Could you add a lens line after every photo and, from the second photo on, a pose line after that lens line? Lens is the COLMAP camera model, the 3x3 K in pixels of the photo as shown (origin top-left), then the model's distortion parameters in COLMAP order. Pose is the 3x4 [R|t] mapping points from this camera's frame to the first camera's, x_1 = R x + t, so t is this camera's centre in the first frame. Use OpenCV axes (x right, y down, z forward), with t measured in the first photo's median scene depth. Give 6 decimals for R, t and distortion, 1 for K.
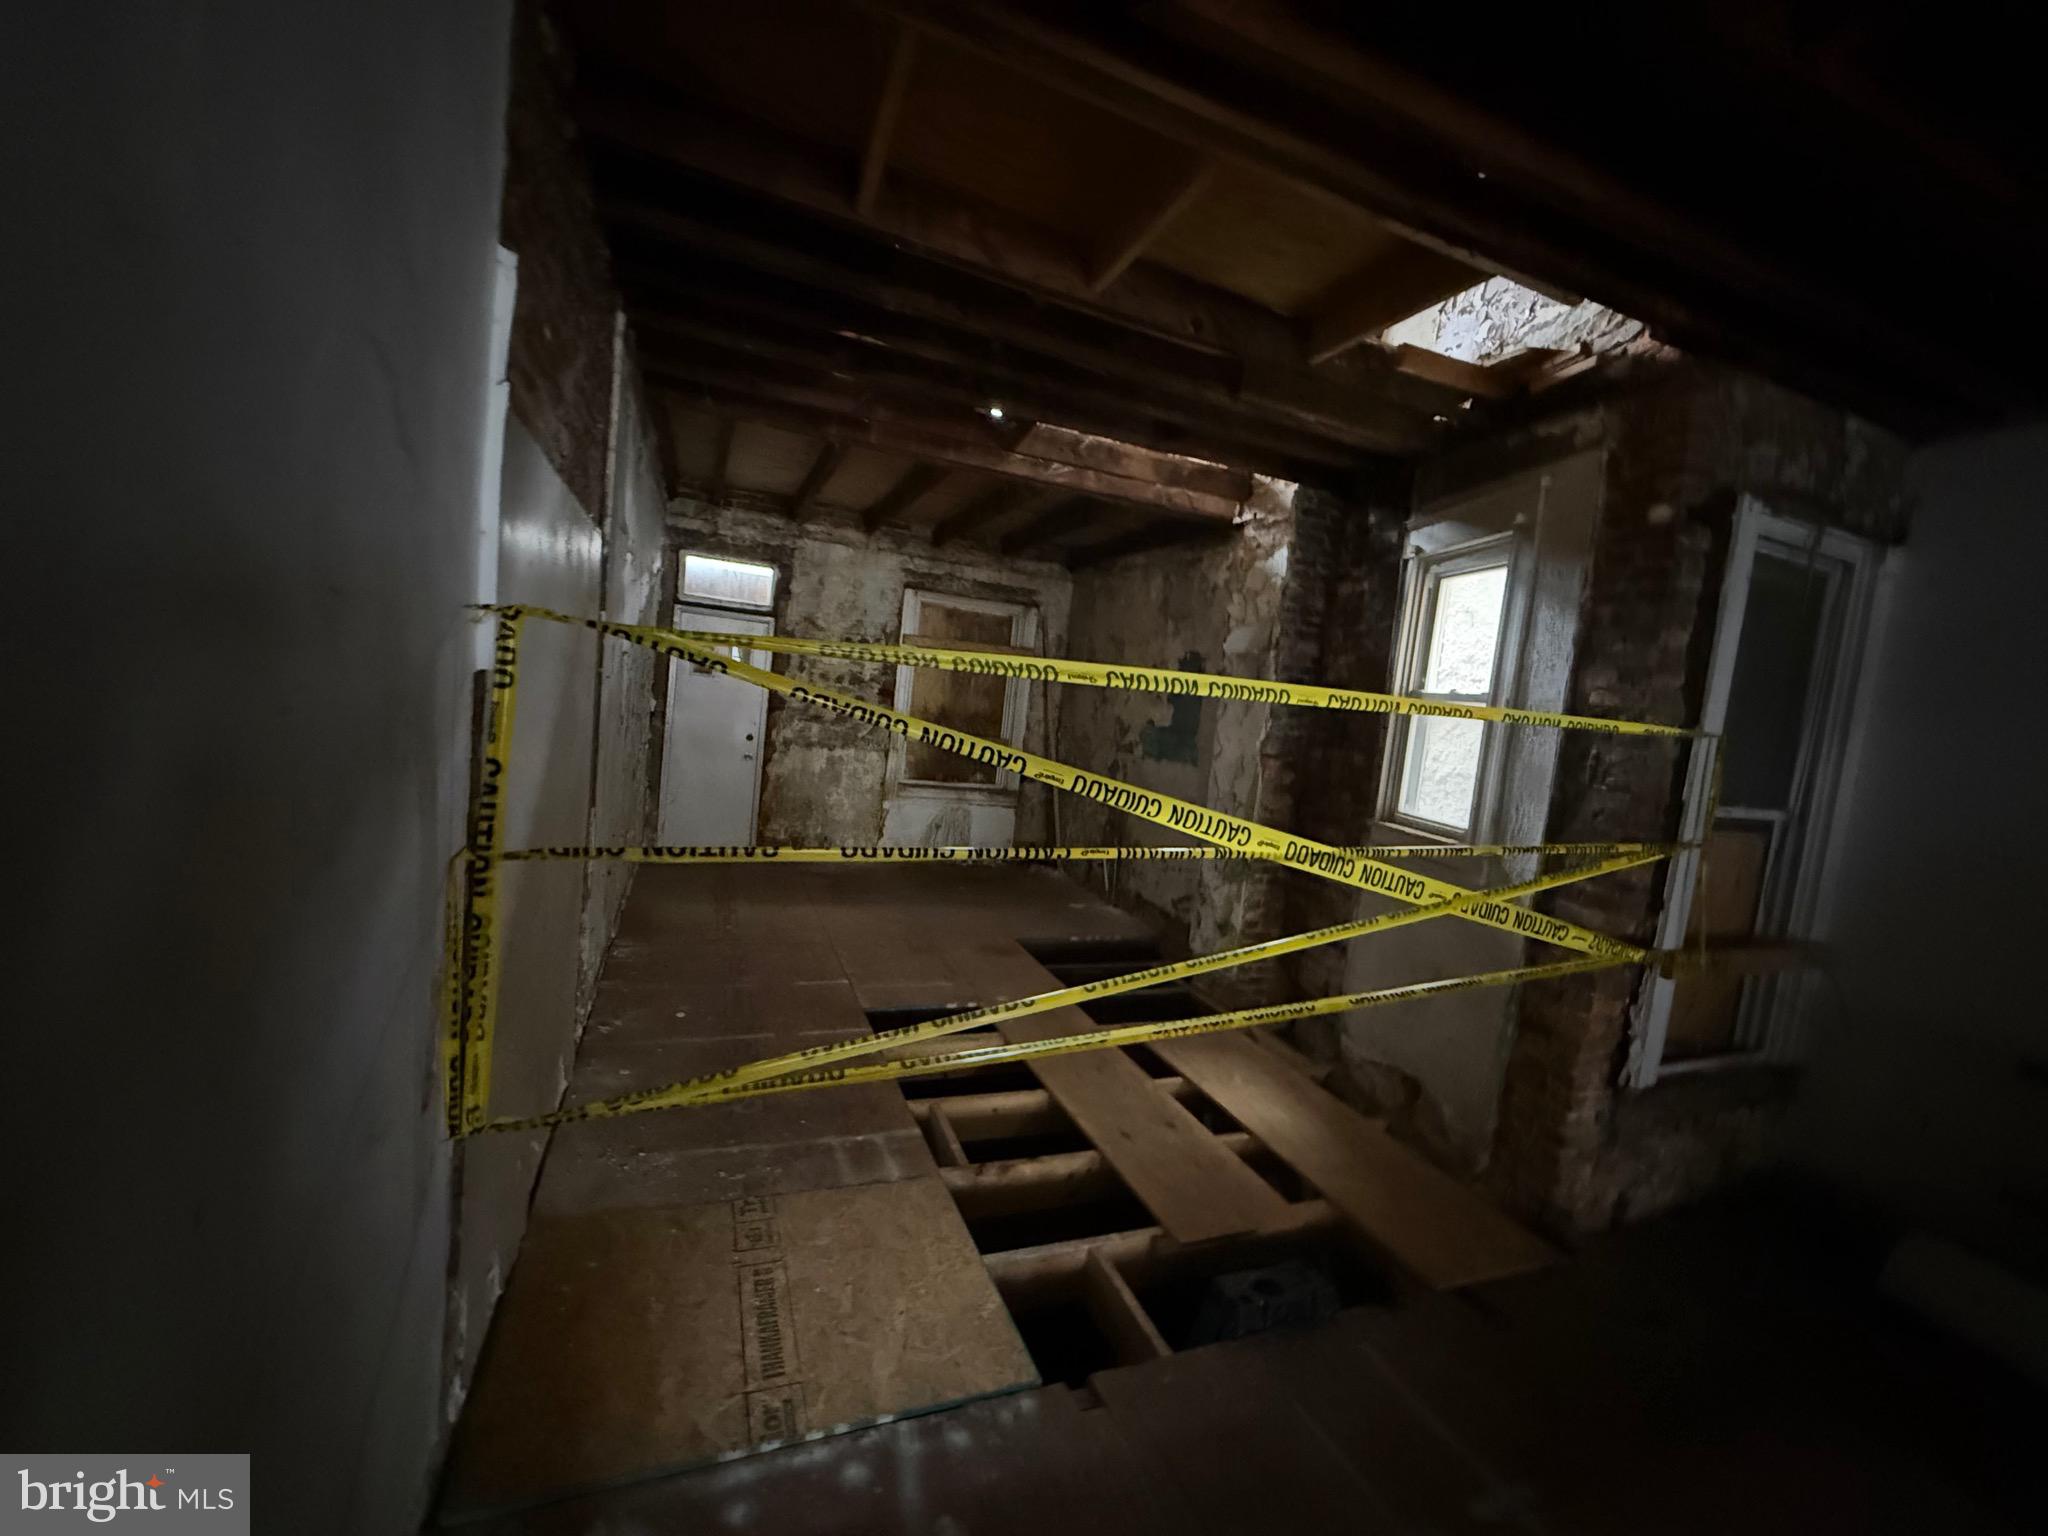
lens RADIAL K [[816.3, 0, 1024.7], [0, 816.3, 775.4], [0, 0, 1]] dist [-0.006550, 0.000494]
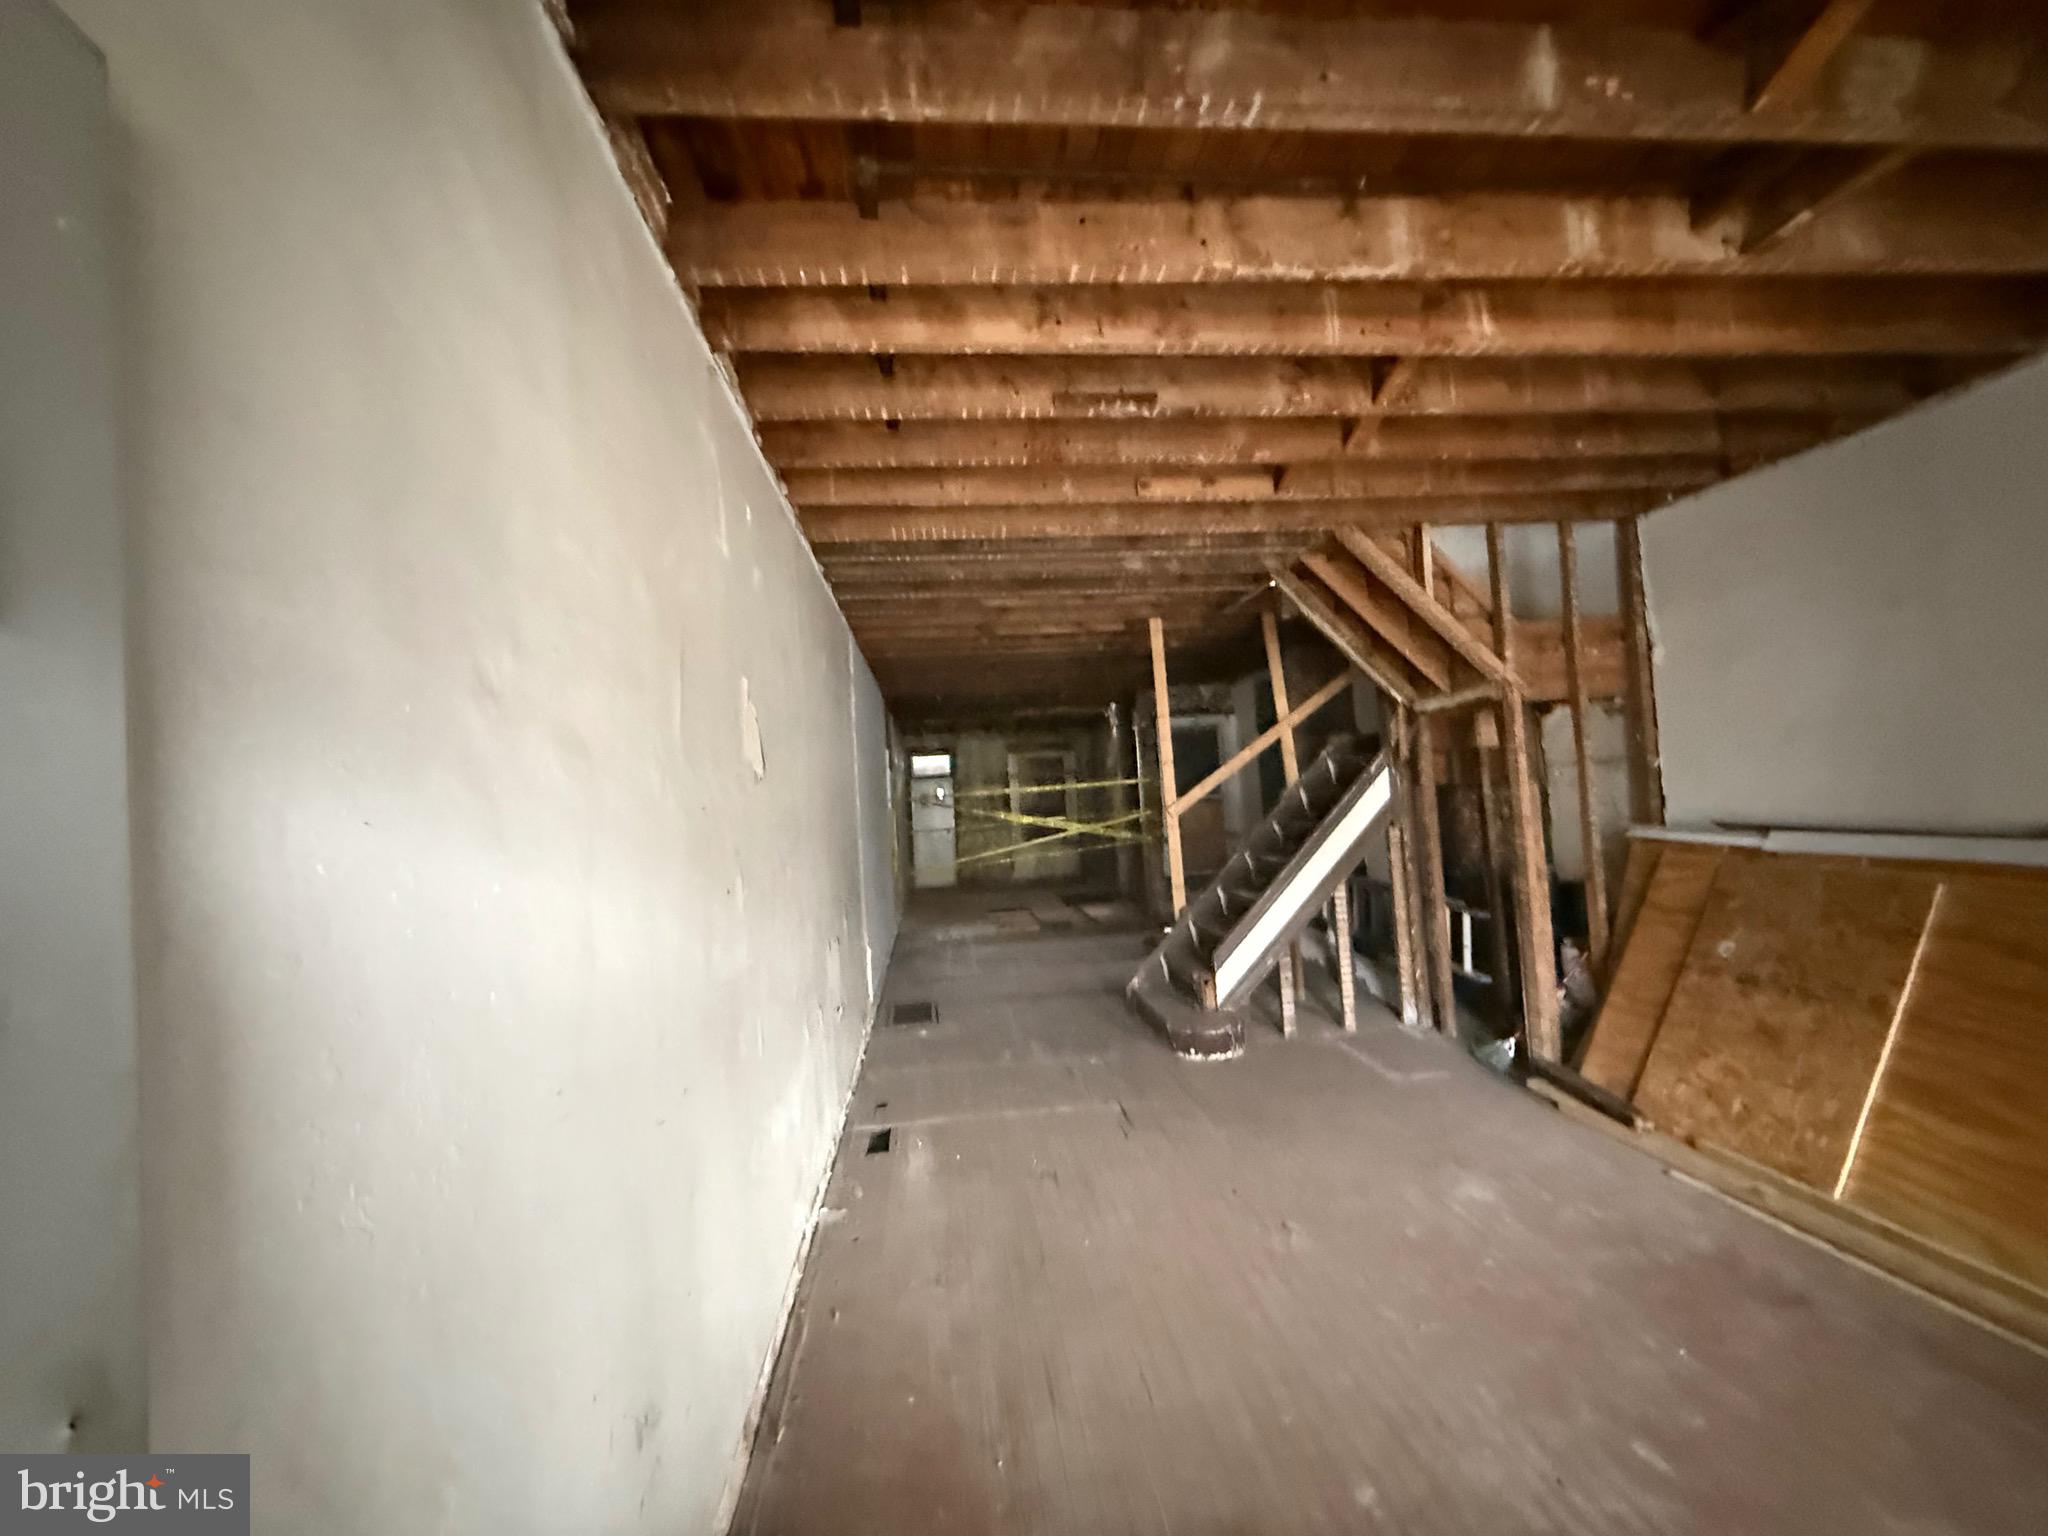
lens RADIAL K [[816.3, 0, 1018.3], [0, 816.3, 763.9], [0, 0, 1]] dist [-0.006550, 0.000494]
pose [[0.949569, -0.170785, -0.262967, 1.067775], [0.131183, 0.978109, -0.161536, 0.360638], [0.284798, 0.118893, 0.951186, -2.508090]]
